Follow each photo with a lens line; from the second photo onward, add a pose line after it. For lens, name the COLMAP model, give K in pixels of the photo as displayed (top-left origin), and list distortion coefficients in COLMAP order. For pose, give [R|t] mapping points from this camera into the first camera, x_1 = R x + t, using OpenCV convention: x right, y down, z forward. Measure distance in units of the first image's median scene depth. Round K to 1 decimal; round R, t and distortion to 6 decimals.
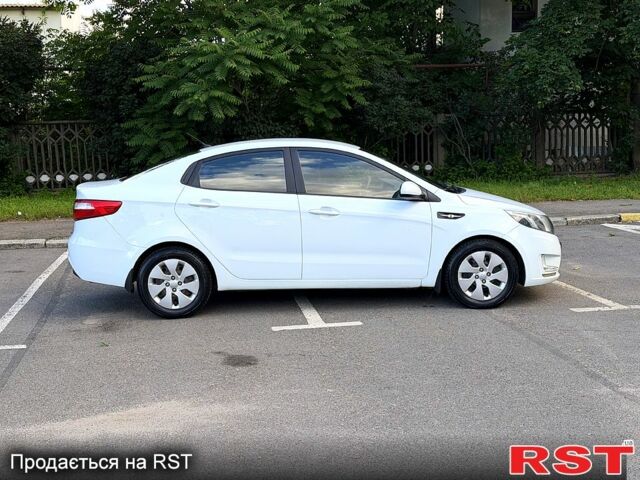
lens RADIAL K [[899.5, 0, 323.5], [0, 899.5, 240.1], [0, 0, 1]] dist [0.128262, -0.026435]
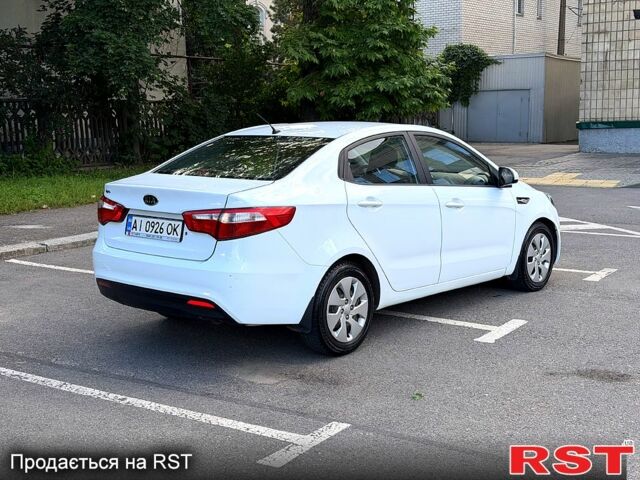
lens RADIAL K [[899.5, 0, 323.5], [0, 899.5, 240.1], [0, 0, 1]] dist [0.128262, -0.026435]
pose [[0.682118, -0.089571, 0.725735, -0.729603], [0.085403, 0.995436, 0.042587, -0.044766], [-0.726237, 0.032930, 0.686655, 0.482955]]
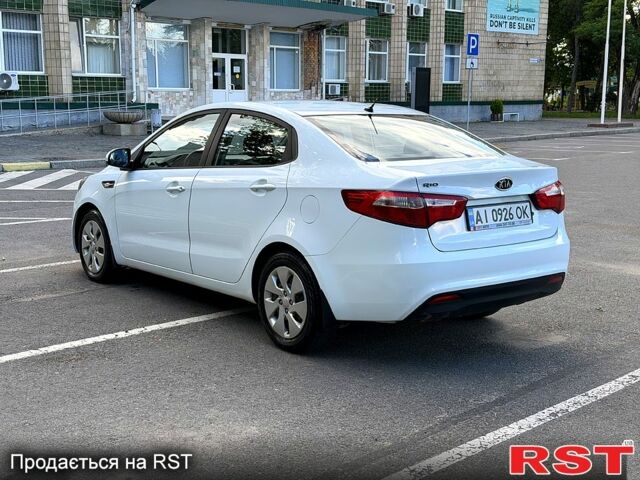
lens RADIAL K [[899.5, 0, 323.5], [0, 899.5, 240.1], [0, 0, 1]] dist [0.128262, -0.026435]
pose [[-0.604365, -0.114640, 0.788416, -0.733348], [0.097213, 0.971588, 0.215793, -0.149896], [-0.790754, 0.207062, -0.576049, 1.378904]]
